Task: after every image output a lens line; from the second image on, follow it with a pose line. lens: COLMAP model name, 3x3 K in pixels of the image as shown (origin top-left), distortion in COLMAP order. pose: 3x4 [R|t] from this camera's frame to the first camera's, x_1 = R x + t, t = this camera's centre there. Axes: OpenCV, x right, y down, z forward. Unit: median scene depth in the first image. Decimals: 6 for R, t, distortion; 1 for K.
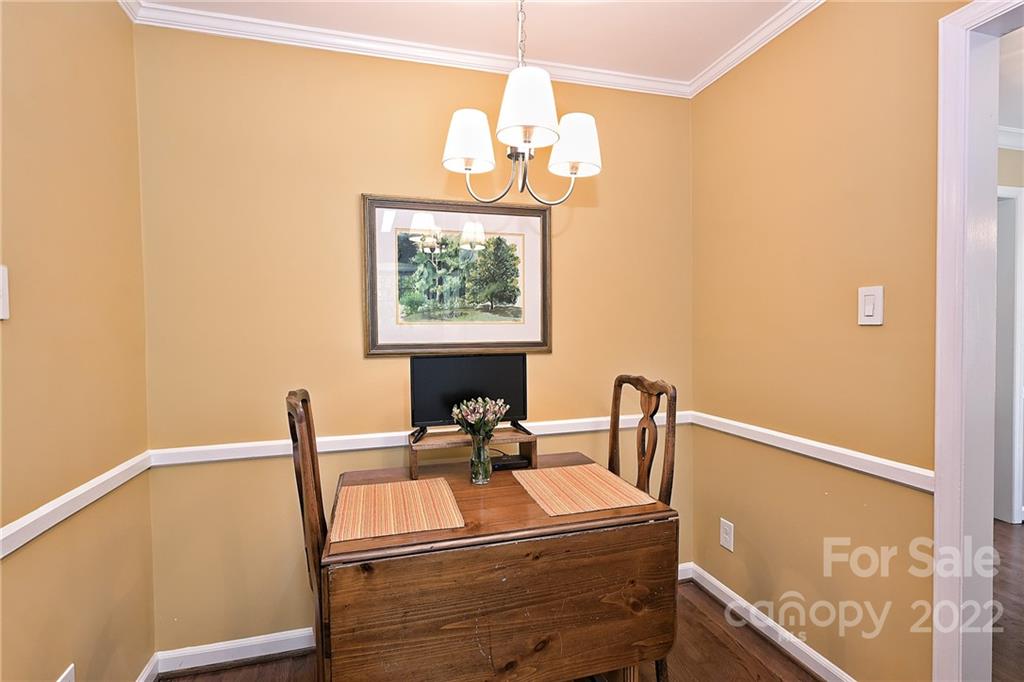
lens RADIAL K [[500.1, 0, 512.4], [0, 500.1, 339.5], [0, 0, 1]] dist [-0.001541, -0.000032]
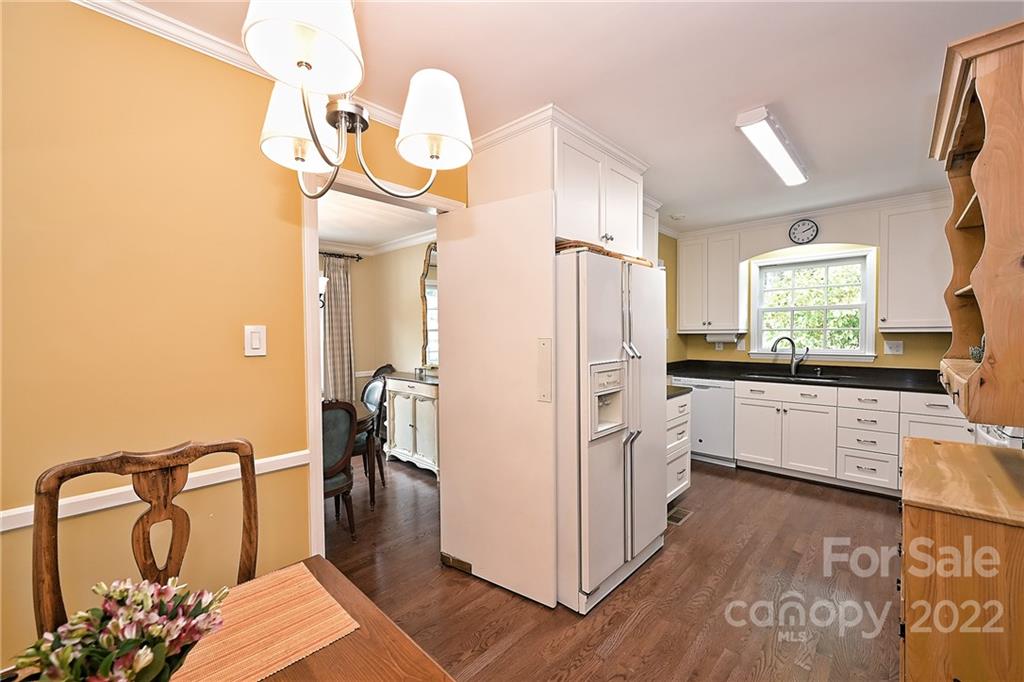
lens RADIAL K [[408.4, 0, 511.5], [0, 408.4, 343.0], [0, 0, 1]] dist [-0.001542, 0.000779]
pose [[-0.512212, -0.007923, 0.858822, -0.409124], [0.031234, 0.999124, 0.027846, -0.057716], [-0.858291, 0.041088, -0.511516, 0.808442]]
